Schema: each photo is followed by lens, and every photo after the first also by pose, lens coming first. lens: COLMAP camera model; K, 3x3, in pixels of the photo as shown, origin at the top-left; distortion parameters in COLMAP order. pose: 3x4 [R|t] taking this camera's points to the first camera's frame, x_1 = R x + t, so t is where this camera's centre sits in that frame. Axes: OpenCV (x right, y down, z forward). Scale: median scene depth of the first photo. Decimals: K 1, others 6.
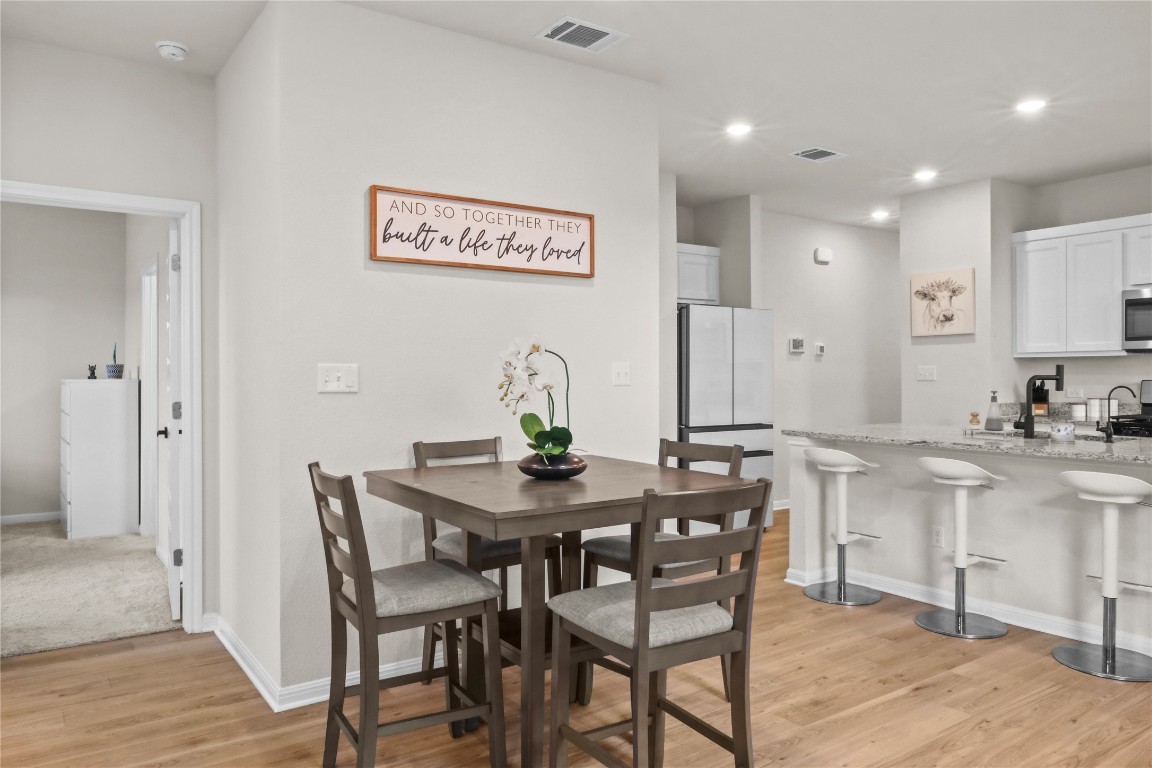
lens RADIAL K [[795.7, 0, 579.9], [0, 795.7, 376.0], [0, 0, 1]] dist [-0.023503, 0.004092]
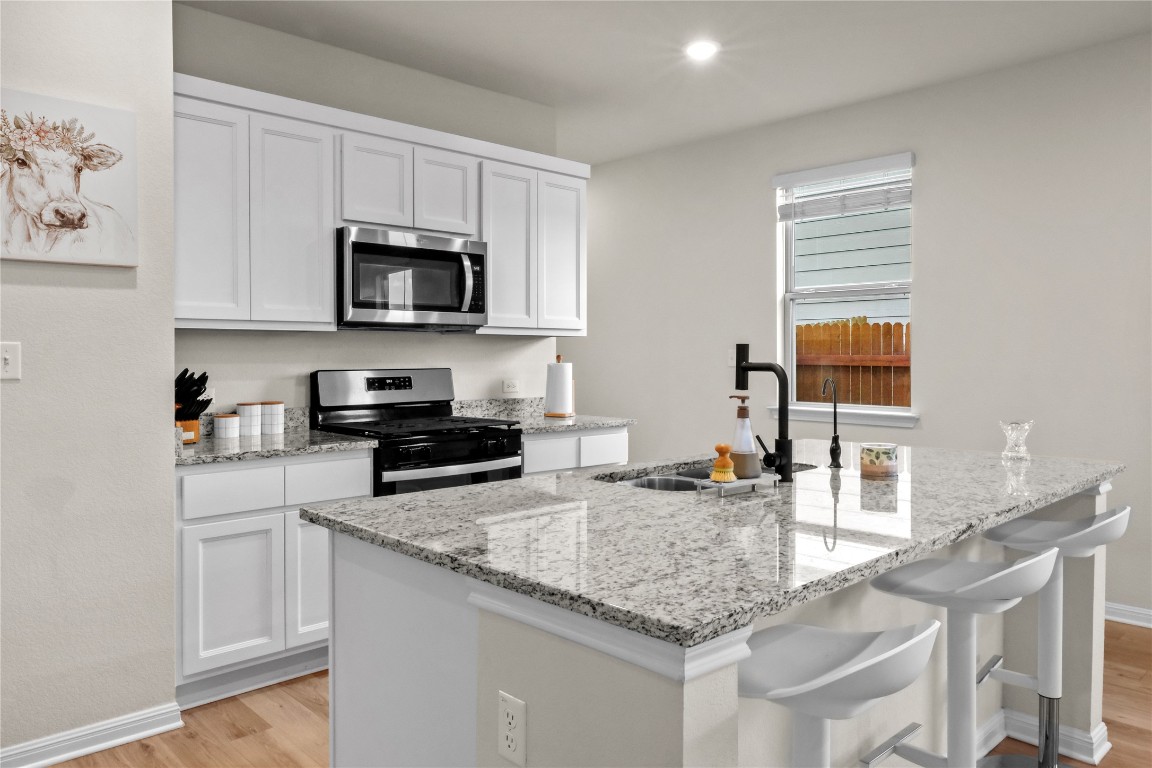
lens RADIAL K [[795.7, 0, 579.9], [0, 795.7, 376.0], [0, 0, 1]] dist [-0.023503, 0.004092]
pose [[-0.149468, -0.021079, 0.988542, 0.059057], [0.003654, 0.999754, 0.021871, -0.005210], [-0.988760, 0.006881, -0.149355, 1.297234]]
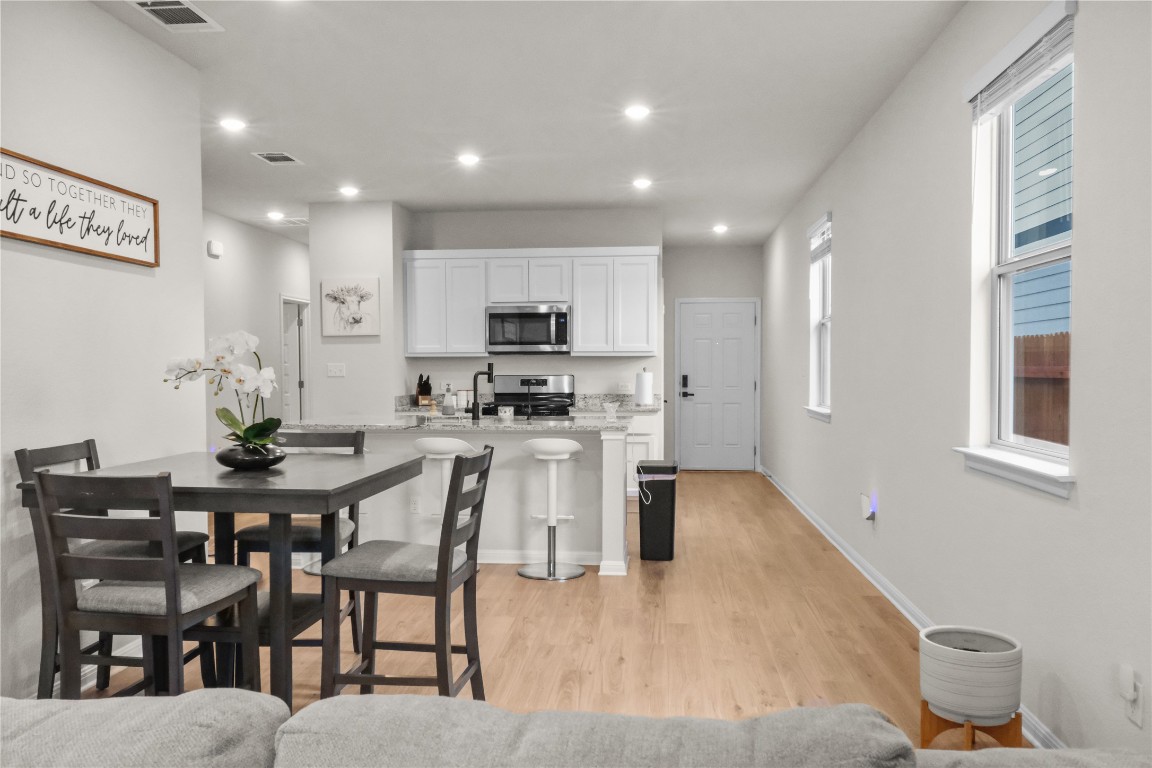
lens RADIAL K [[876.7, 0, 572.5], [0, 876.7, 391.4], [0, 0, 1]] dist [-0.011883, -0.004542]
pose [[0.640051, -0.017826, 0.768126, -0.467998], [0.003001, 0.999781, 0.020701, 0.003230], [-0.768327, -0.010945, 0.639964, -0.041718]]
